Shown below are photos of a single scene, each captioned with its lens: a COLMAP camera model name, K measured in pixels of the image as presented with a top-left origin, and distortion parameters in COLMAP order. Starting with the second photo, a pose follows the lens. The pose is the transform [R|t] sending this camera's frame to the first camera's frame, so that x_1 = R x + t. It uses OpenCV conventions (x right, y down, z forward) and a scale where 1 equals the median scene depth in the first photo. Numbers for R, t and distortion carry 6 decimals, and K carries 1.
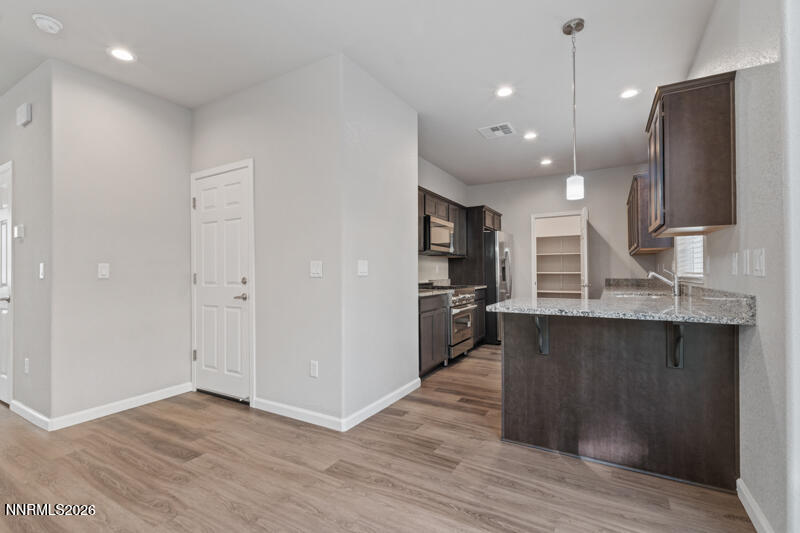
lens RADIAL K [[346.9, 0, 398.4], [0, 346.9, 269.7], [0, 0, 1]] dist [0.013947, -0.000522]
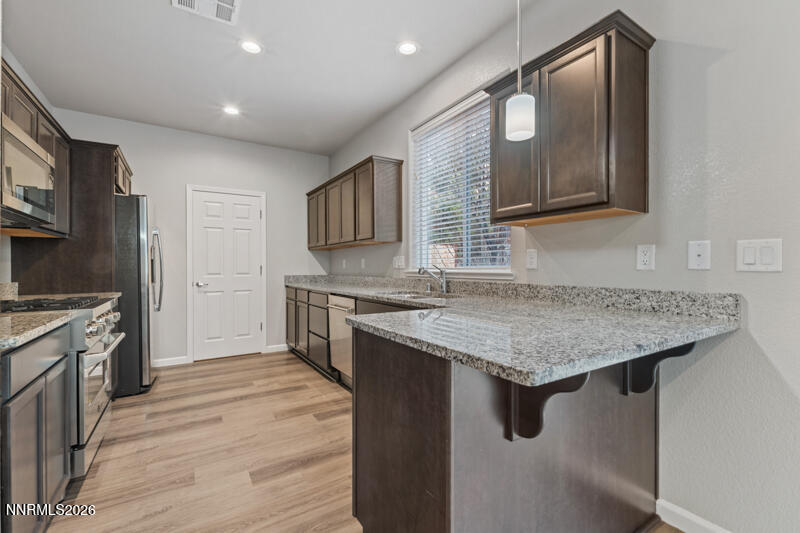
lens RADIAL K [[344.4, 0, 400.0], [0, 344.4, 266.5], [0, 0, 1]] dist [-0.001535, -0.000223]
pose [[0.471168, 0.005624, 0.882026, -0.023340], [-0.007614, 0.999968, -0.002309, 0.004044], [-0.882011, -0.005628, 0.471196, 0.355387]]
